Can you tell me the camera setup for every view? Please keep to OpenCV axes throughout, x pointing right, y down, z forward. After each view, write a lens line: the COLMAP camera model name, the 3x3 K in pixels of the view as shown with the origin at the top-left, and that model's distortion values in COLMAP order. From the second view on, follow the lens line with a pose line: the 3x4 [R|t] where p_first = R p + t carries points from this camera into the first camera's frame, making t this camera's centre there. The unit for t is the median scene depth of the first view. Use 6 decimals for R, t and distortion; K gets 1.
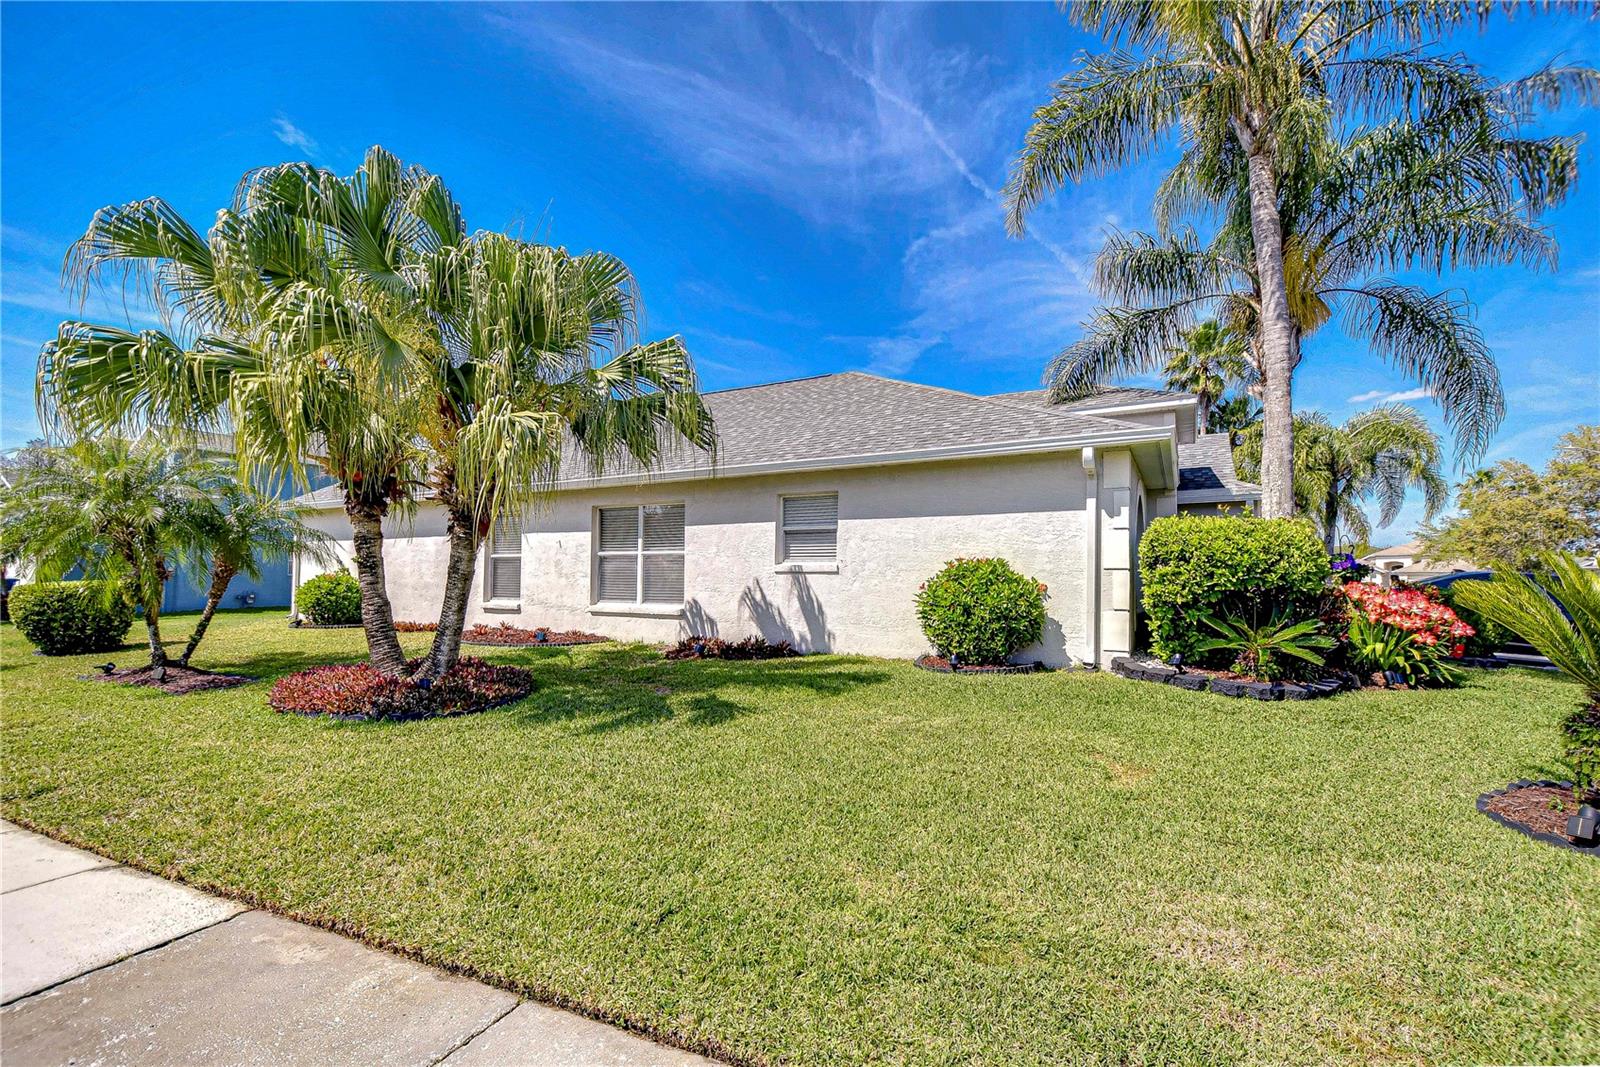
lens RADIAL K [[704.1, 0, 751.0], [0, 704.1, 597.9], [0, 0, 1]] dist [0.002342, -0.001124]
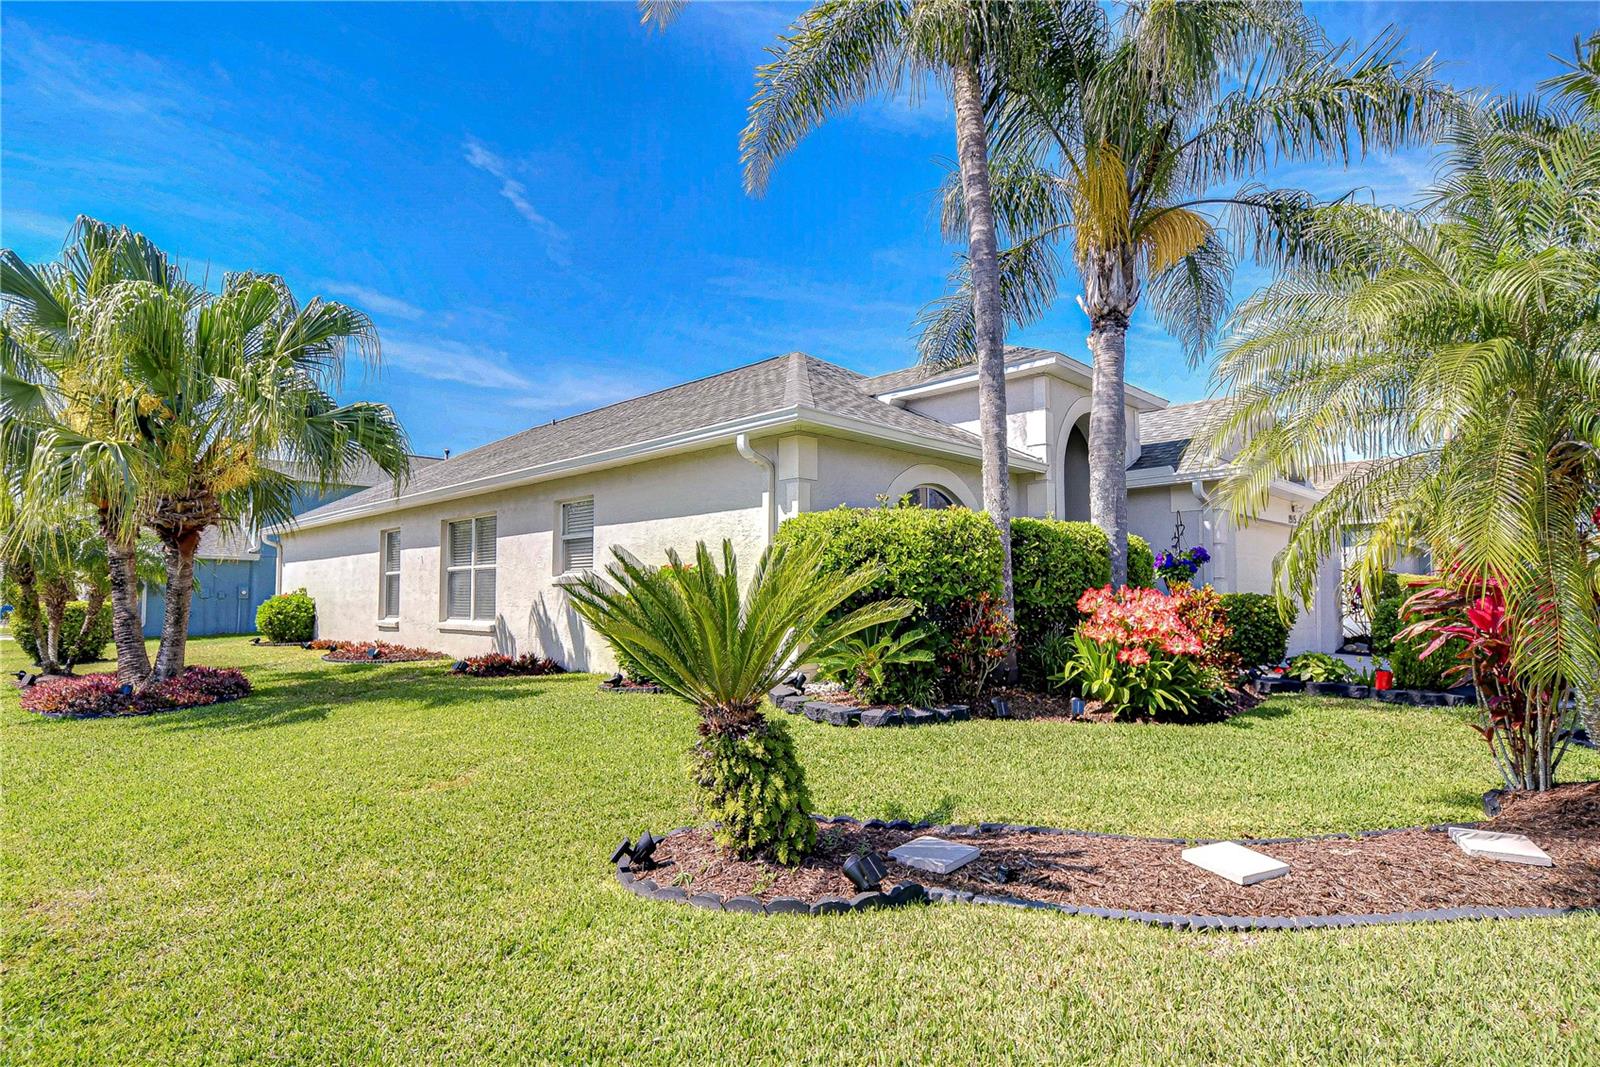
lens RADIAL K [[900.6, 0, 813.6], [0, 900.6, 561.4], [0, 0, 1]] dist [-0.005131, 0.000318]
pose [[0.952638, -0.023925, -0.303165, 0.716313], [0.002693, 0.997525, -0.070261, 0.017206], [0.304096, 0.066116, 0.950344, -0.027045]]
